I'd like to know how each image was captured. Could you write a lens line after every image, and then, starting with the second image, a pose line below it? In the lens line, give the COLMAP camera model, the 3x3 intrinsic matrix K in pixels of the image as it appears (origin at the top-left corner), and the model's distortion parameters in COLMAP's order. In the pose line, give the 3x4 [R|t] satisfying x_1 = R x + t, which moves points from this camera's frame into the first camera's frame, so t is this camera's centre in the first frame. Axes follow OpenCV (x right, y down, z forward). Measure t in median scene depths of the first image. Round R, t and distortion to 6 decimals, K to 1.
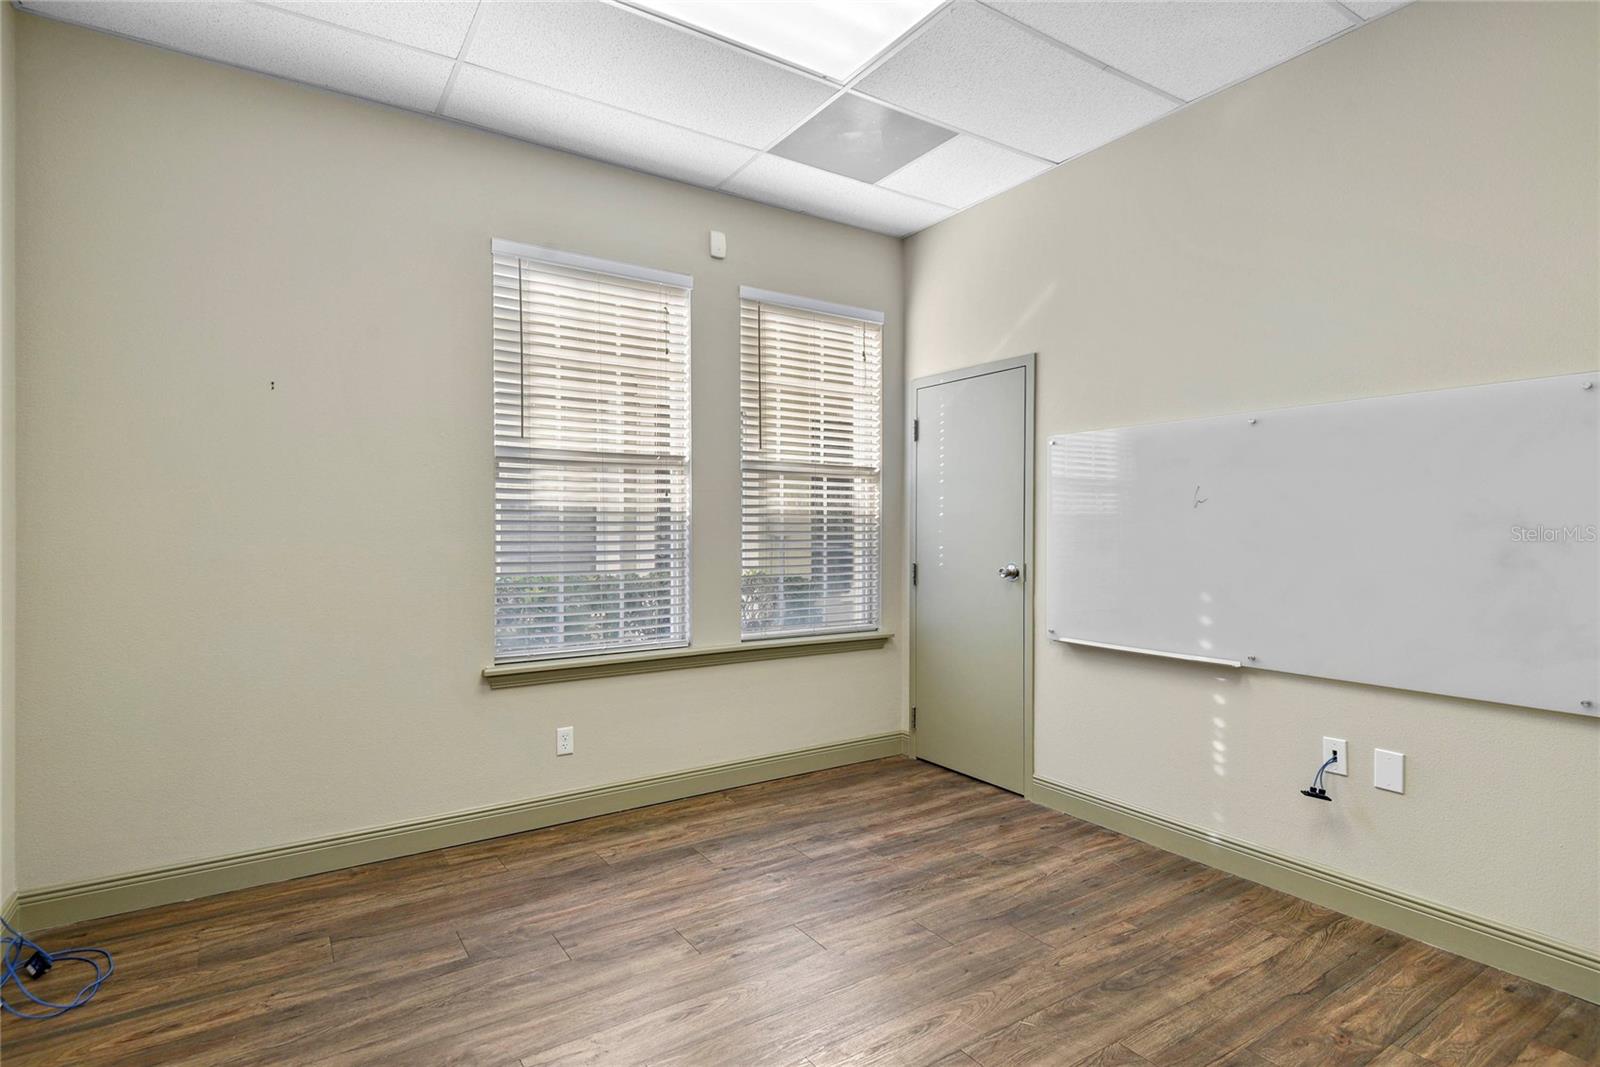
lens RADIAL K [[827.8, 0, 810.7], [0, 827.8, 531.7], [0, 0, 1]] dist [0.030059, -0.014635]
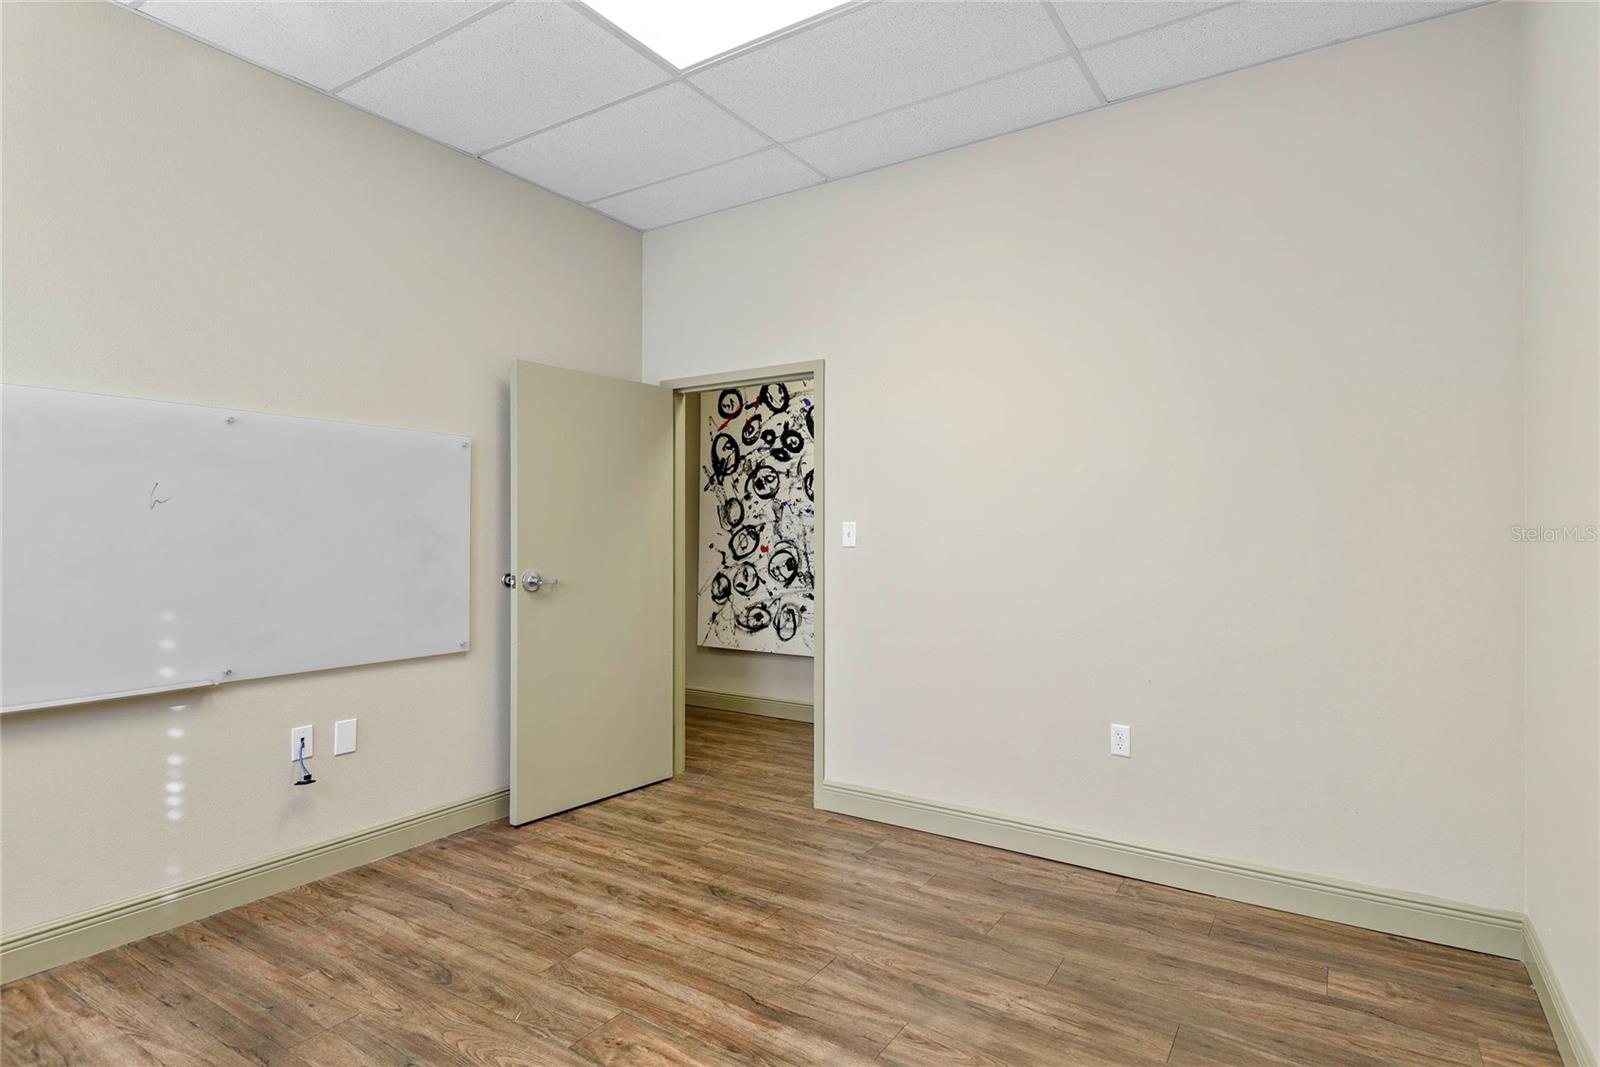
lens RADIAL K [[856.9, 0, 801.7], [0, 856.9, 534.9], [0, 0, 1]] dist [-0.015171, -0.002513]
pose [[-0.400713, -0.004418, 0.916193, -0.544061], [0.008954, 0.999922, 0.008738, -0.006035], [-0.916160, 0.011706, -0.400642, 0.709634]]
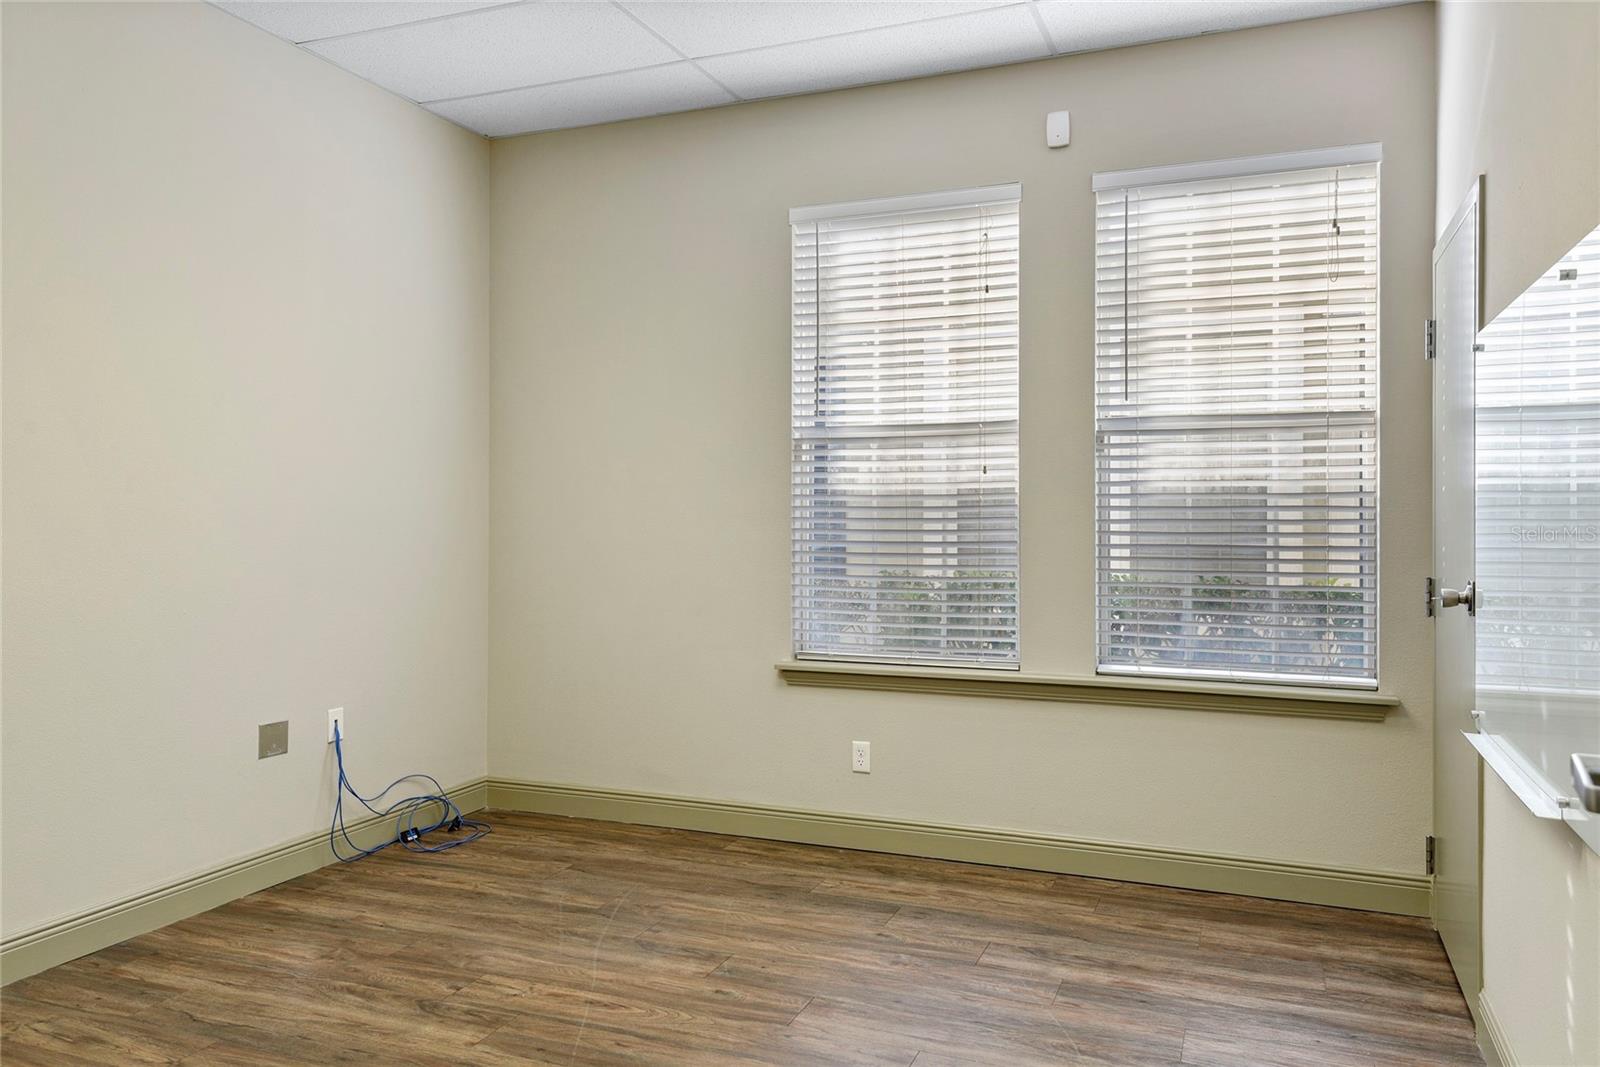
lens RADIAL K [[1156.1, 0, 794.9], [0, 1156.1, 522.0], [0, 0, 1]] dist [0.044323, -0.011824]
pose [[0.553506, 0.000801, -0.832845, 0.752763], [-0.007487, 0.999964, -0.004014, 0.010267], [0.832812, 0.008457, 0.553492, 0.288988]]
